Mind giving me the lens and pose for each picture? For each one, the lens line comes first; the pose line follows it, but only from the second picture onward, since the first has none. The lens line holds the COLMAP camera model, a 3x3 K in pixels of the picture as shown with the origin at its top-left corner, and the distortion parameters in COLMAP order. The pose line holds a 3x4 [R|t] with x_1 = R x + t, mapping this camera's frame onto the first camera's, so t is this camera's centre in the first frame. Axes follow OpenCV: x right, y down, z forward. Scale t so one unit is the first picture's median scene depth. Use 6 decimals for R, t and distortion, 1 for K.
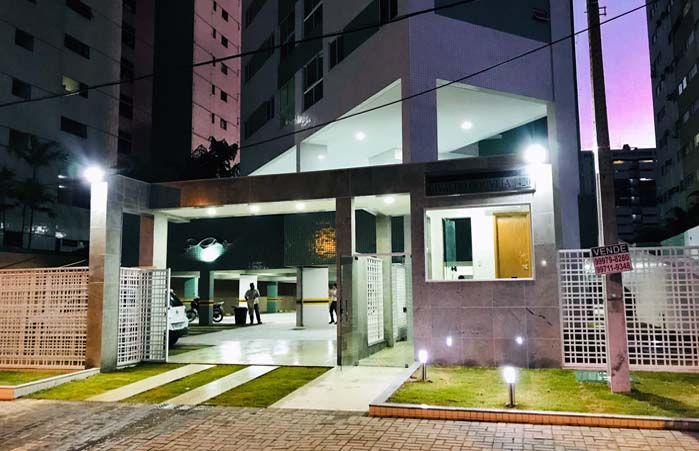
lens RADIAL K [[561.9, 0, 342.6], [0, 561.9, 197.8], [0, 0, 1]] dist [0.062260, -0.000384]
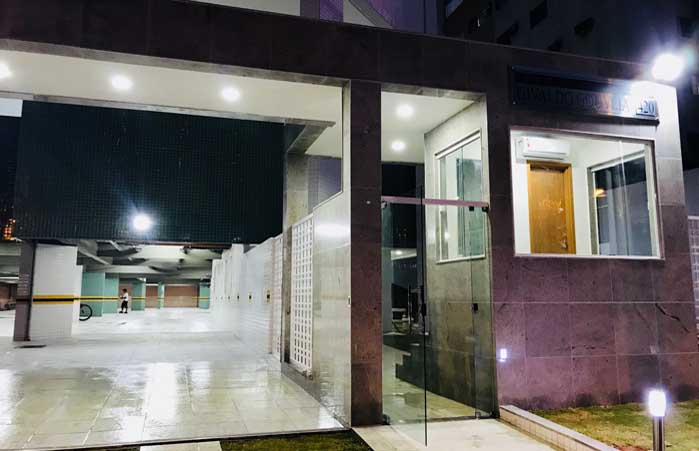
lens RADIAL K [[561.9, 0, 342.6], [0, 561.9, 197.8], [0, 0, 1]] dist [0.062260, -0.000384]
pose [[0.825426, 0.104360, 0.554780, -0.286107], [-0.103401, 0.994087, -0.033153, 0.120828], [-0.554959, -0.030000, 0.831336, 0.600292]]
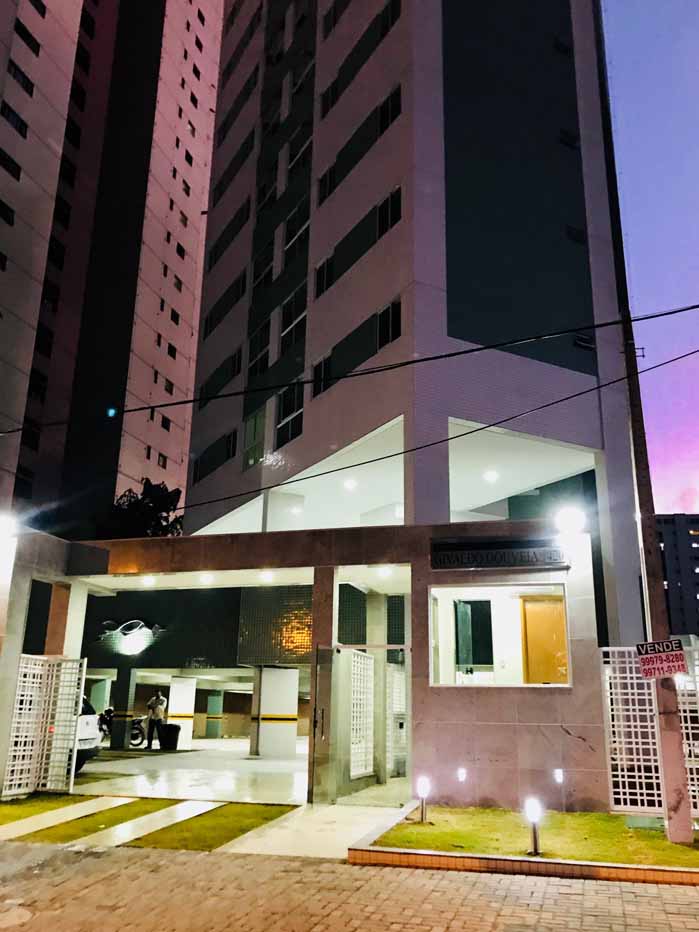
lens RADIAL K [[800.5, 0, 347.0], [0, 800.5, 420.7], [0, 0, 1]] dist [0.039531, -0.015829]
pose [[0.999040, 0.036919, 0.023559, -0.000382], [-0.031971, 0.982441, -0.183811, 0.002395], [-0.029932, 0.182882, 0.982679, -0.105188]]
